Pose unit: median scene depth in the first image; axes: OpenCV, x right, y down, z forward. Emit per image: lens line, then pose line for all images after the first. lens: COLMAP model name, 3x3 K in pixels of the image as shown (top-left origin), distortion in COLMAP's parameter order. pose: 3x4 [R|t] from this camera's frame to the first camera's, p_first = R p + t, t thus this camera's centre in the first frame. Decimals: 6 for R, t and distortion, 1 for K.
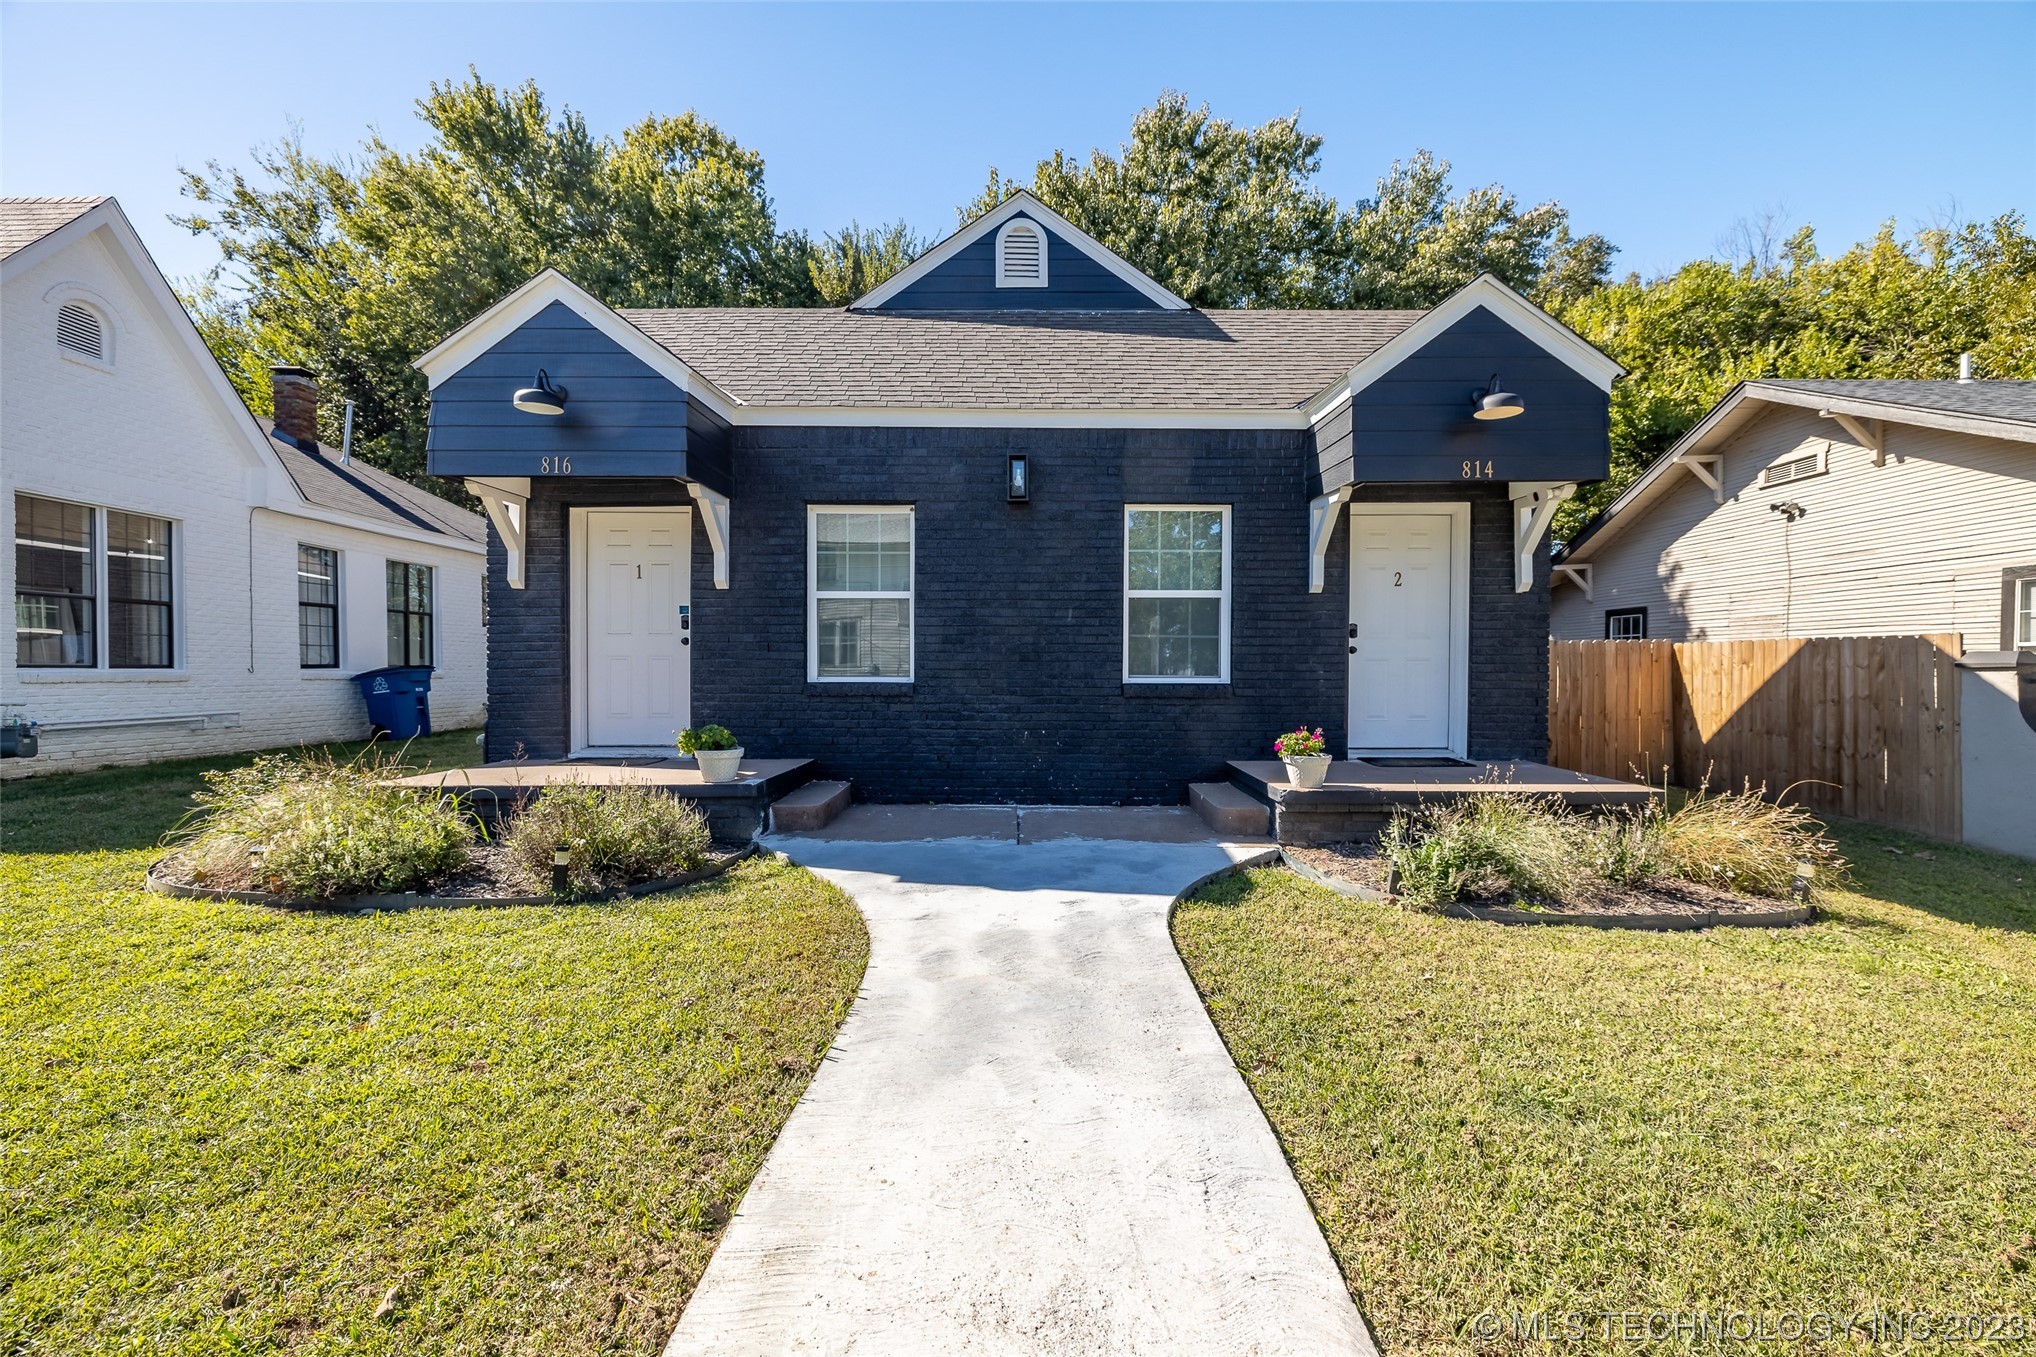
lens RADIAL K [[863.2, 0, 1024.4], [0, 863.2, 676.1], [0, 0, 1]] dist [0.004018, -0.003441]
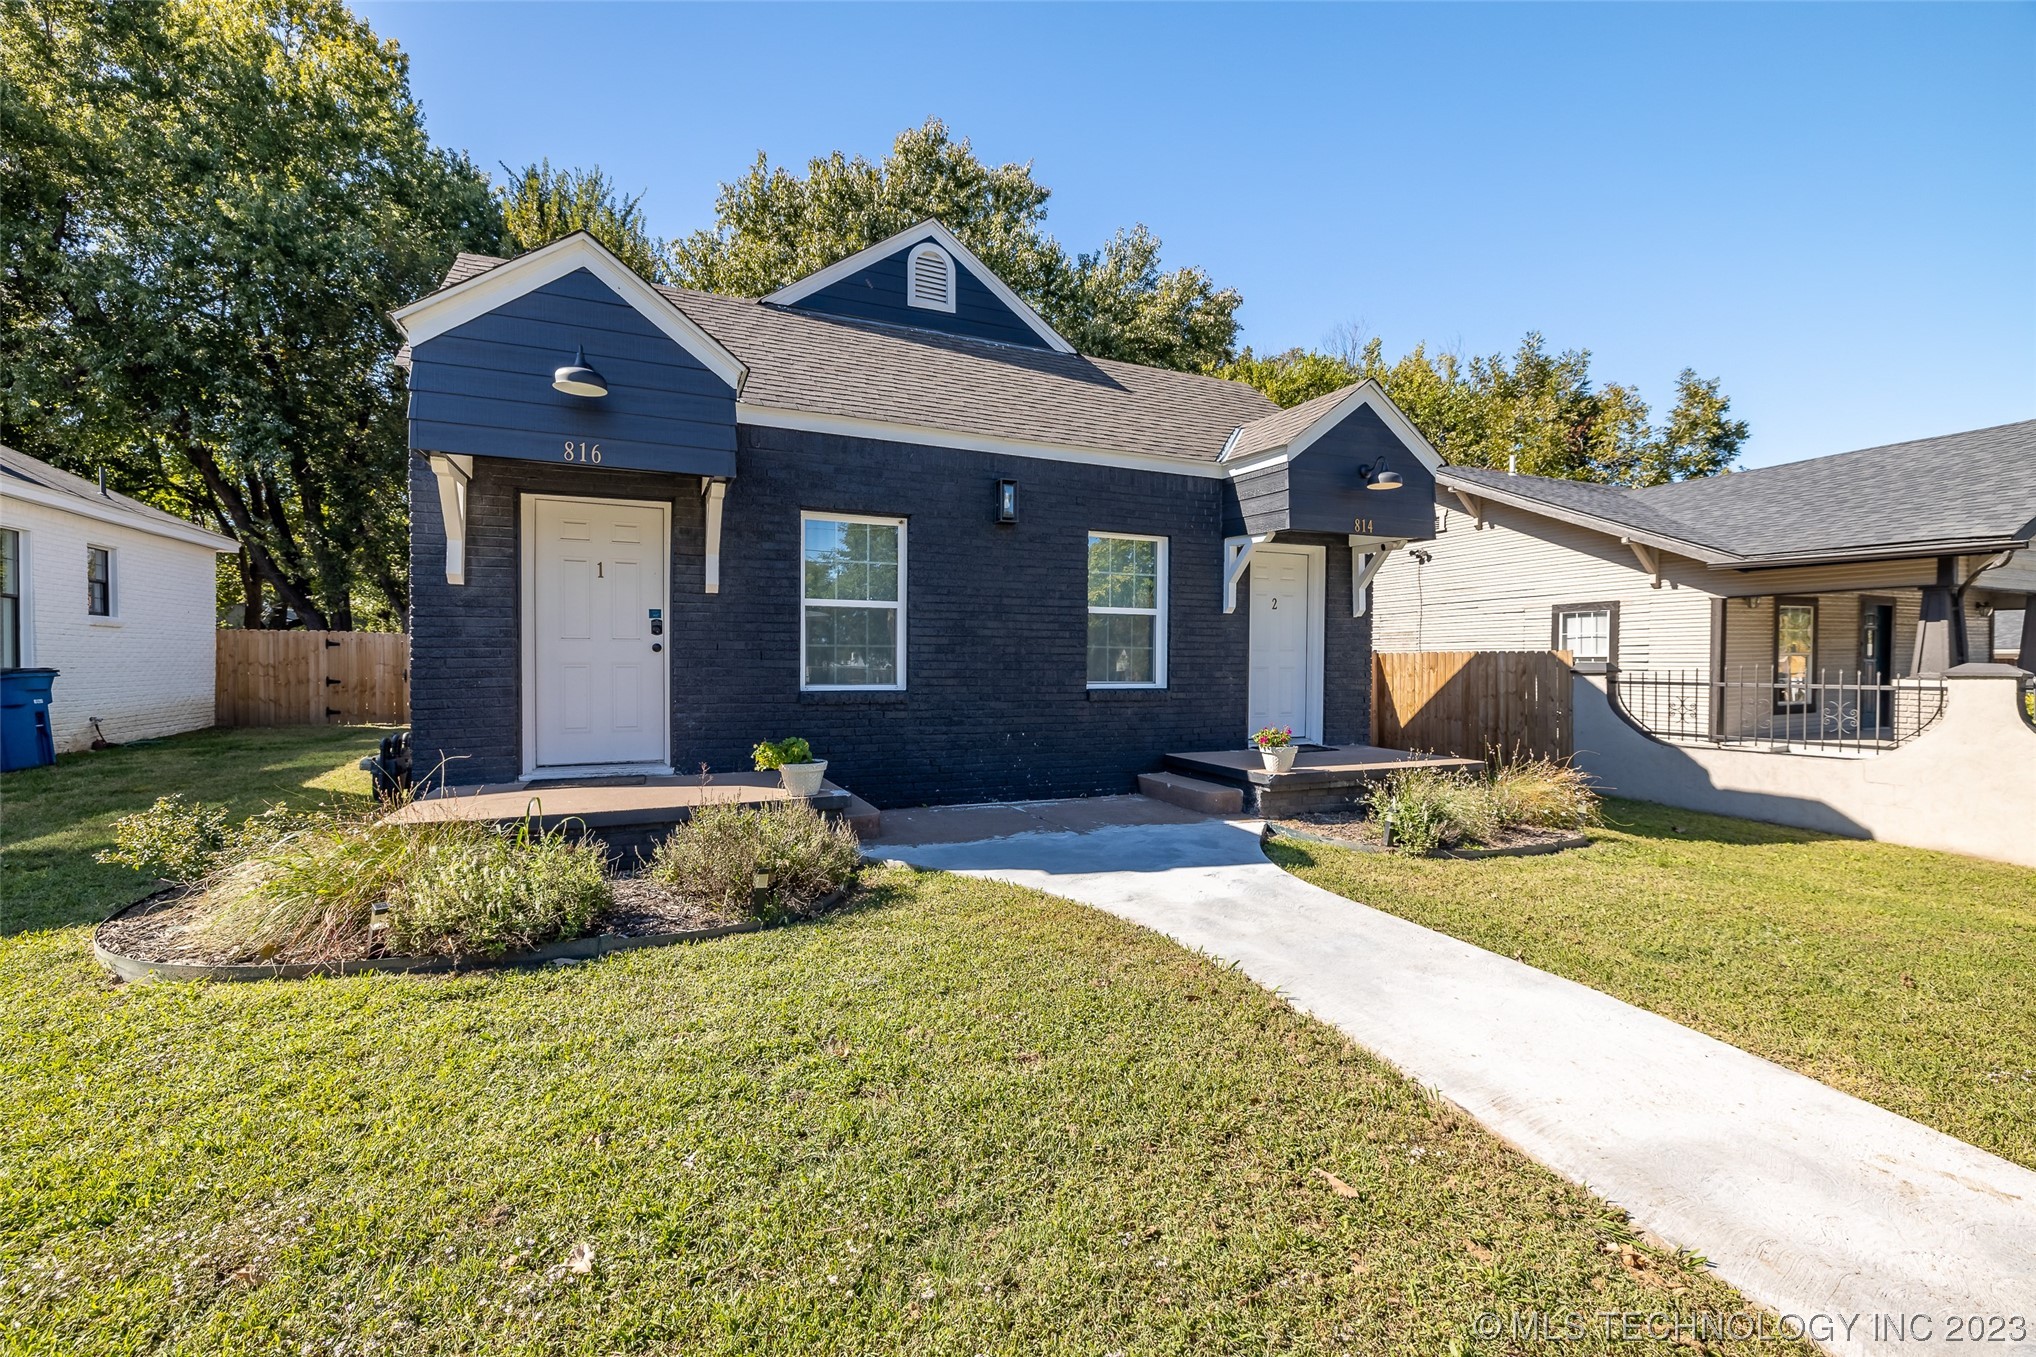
lens RADIAL K [[863.2, 0, 1028.4], [0, 863.2, 668.9], [0, 0, 1]] dist [0.004018, -0.003441]
pose [[0.914036, -0.000308, 0.405634, -0.407734], [0.002087, 0.999990, -0.003945, -0.013511], [-0.405629, 0.004453, 0.914027, -0.001476]]
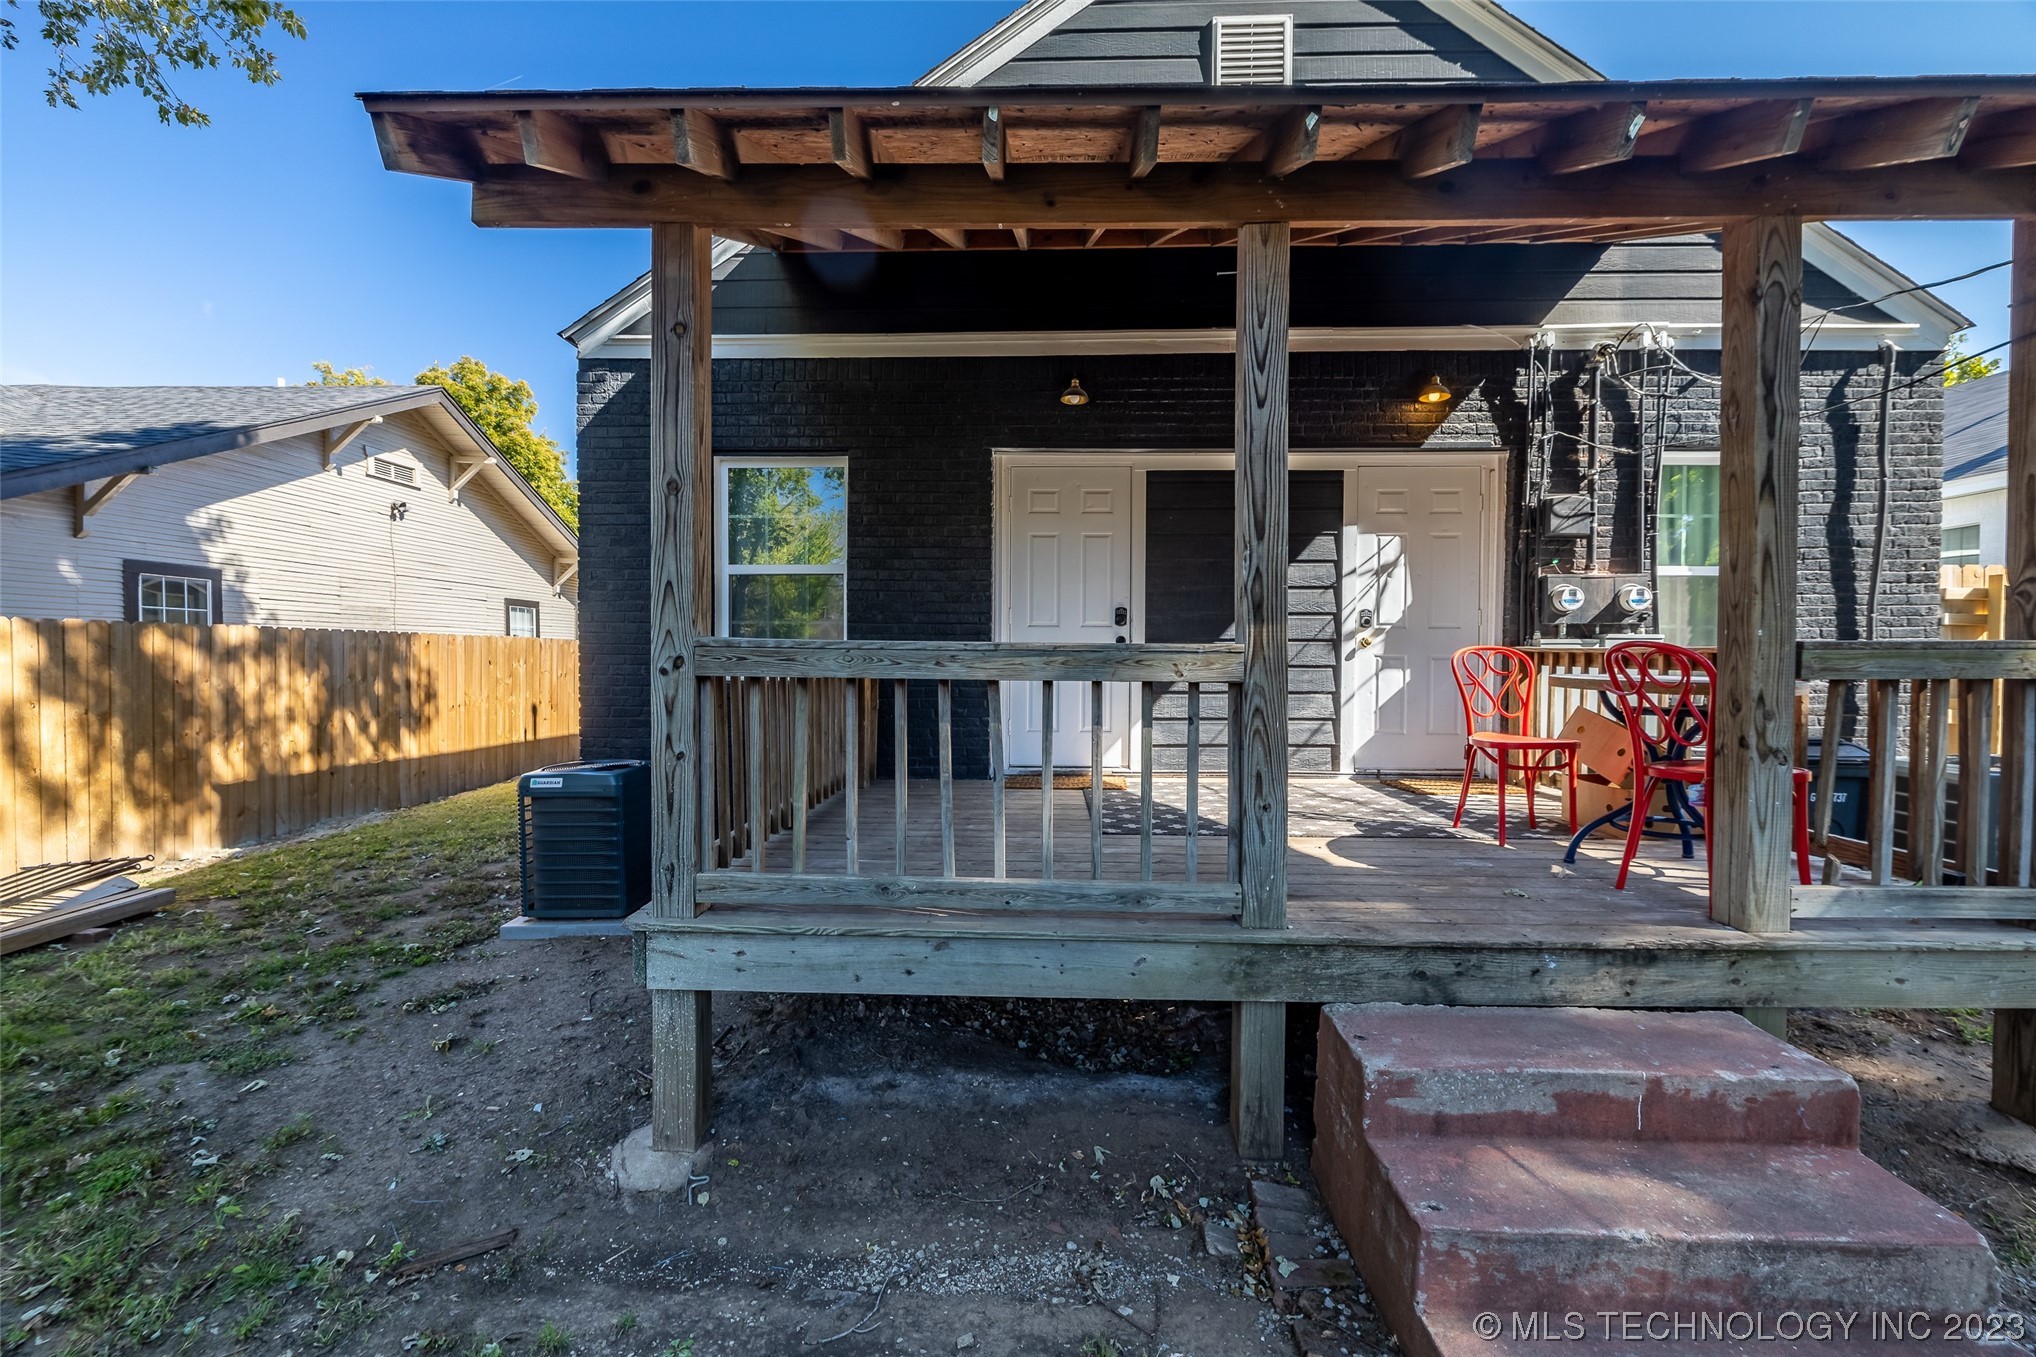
lens RADIAL K [[863.2, 0, 1020.5], [0, 863.2, 671.6], [0, 0, 1]] dist [0.004018, -0.003441]
pose [[-0.999124, -0.000305, 0.041851, 0.164088], [0.001074, 0.999457, 0.032940, -0.052806], [-0.041838, 0.032956, -0.998581, 3.375505]]
